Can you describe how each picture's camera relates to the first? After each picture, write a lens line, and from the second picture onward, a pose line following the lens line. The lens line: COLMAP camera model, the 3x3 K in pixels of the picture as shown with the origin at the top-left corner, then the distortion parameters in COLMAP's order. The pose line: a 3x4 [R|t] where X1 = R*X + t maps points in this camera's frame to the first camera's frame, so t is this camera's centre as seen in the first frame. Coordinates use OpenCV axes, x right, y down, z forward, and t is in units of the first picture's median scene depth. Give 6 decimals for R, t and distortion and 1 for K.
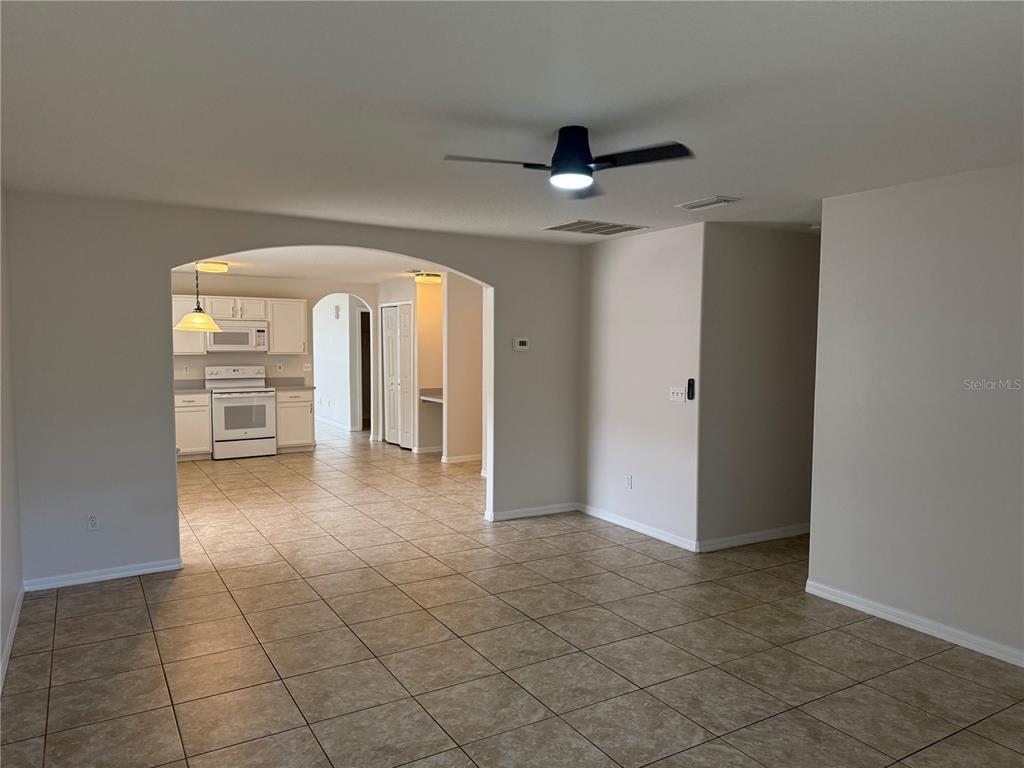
lens RADIAL K [[718.4, 0, 522.1], [0, 718.4, 382.6], [0, 0, 1]] dist [0.074503, -0.080805]
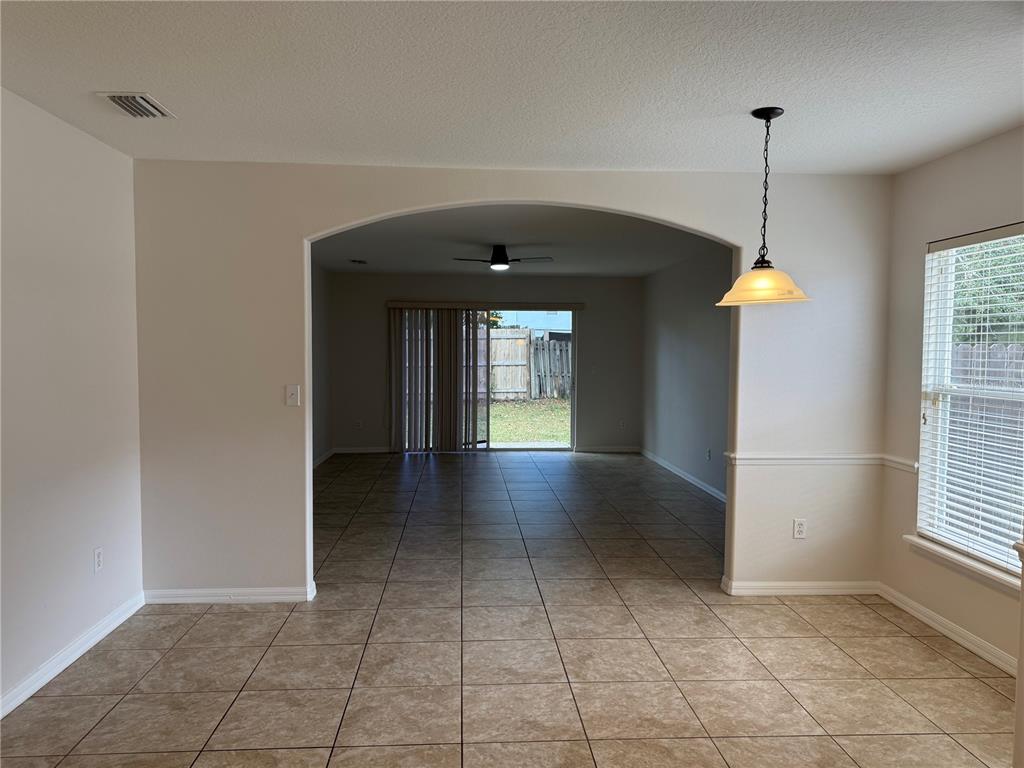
lens RADIAL K [[718.4, 0, 512.9], [0, 718.4, 382.4], [0, 0, 1]] dist [0.074503, -0.080805]
pose [[-0.888616, -0.033707, 0.457412, -0.536047], [0.014943, 0.994639, 0.102326, -0.072817], [-0.458409, 0.097764, -0.883348, 1.572072]]
